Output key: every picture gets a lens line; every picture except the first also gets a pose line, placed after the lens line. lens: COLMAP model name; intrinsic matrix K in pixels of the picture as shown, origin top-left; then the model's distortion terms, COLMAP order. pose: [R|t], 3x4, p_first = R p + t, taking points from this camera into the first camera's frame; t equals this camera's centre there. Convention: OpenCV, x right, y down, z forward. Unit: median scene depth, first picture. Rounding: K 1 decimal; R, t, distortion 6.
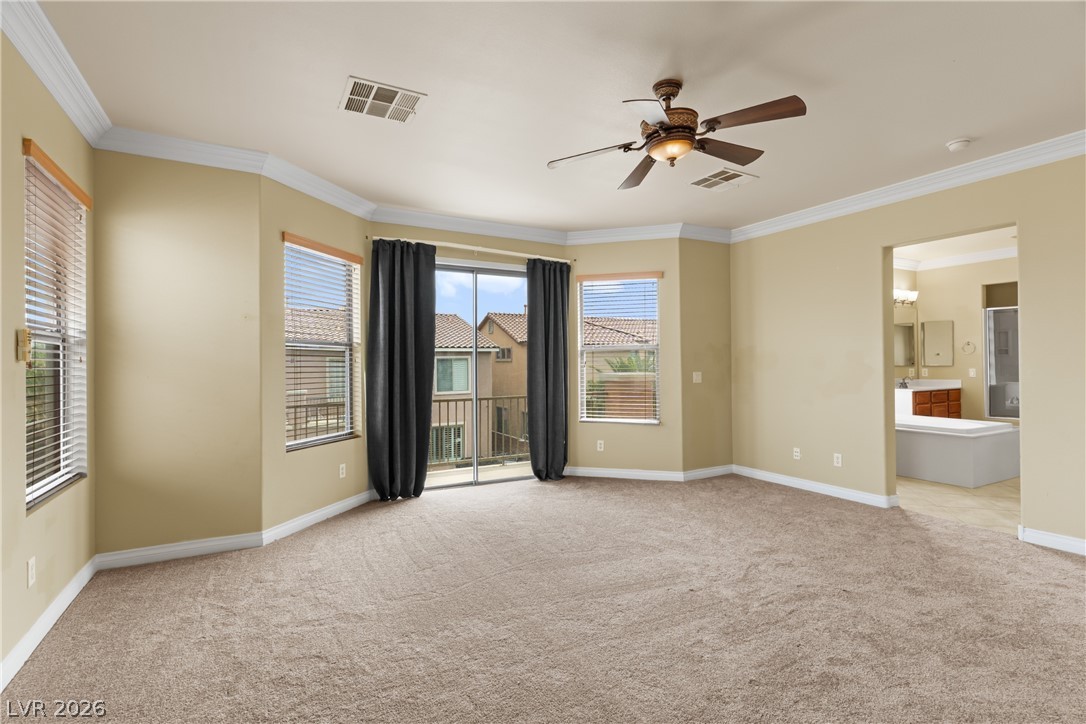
lens RADIAL K [[513.6, 0, 543.0], [0, 513.6, 362.0], [0, 0, 1]] dist [-0.000157, -0.000594]
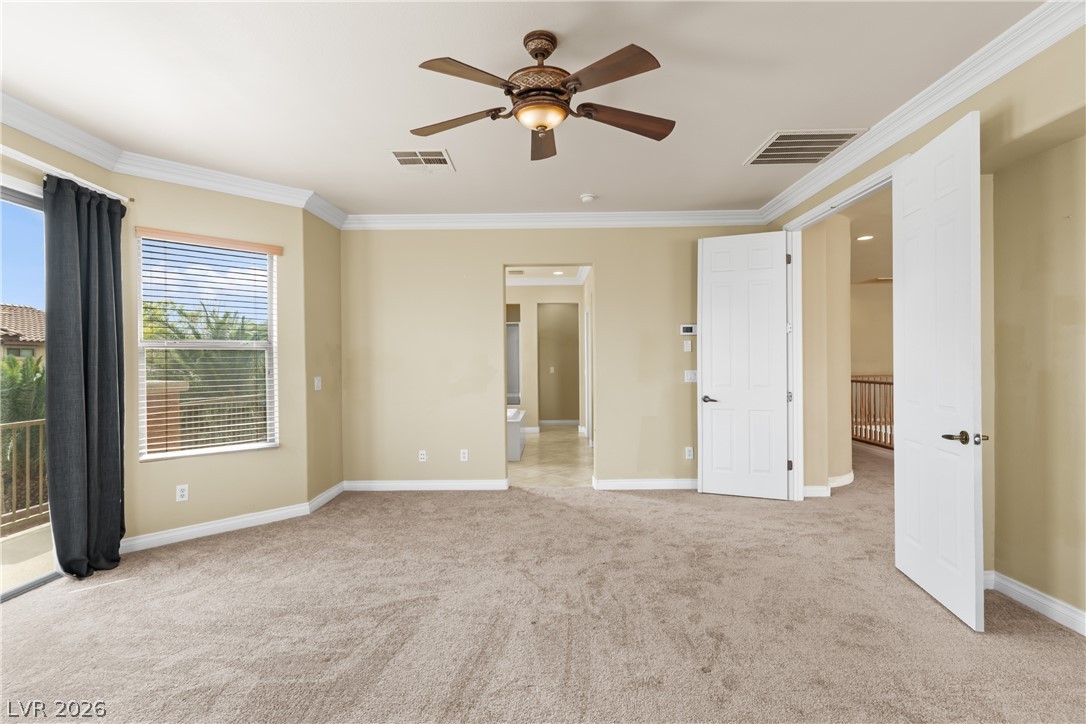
lens RADIAL K [[513.6, 0, 543.0], [0, 513.6, 362.0], [0, 0, 1]] dist [-0.000157, -0.000594]
pose [[0.488691, -0.000490, 0.872457, -0.243880], [0.005139, 0.999984, -0.002317, -0.000715], [-0.872442, 0.005615, 0.488685, 0.285154]]
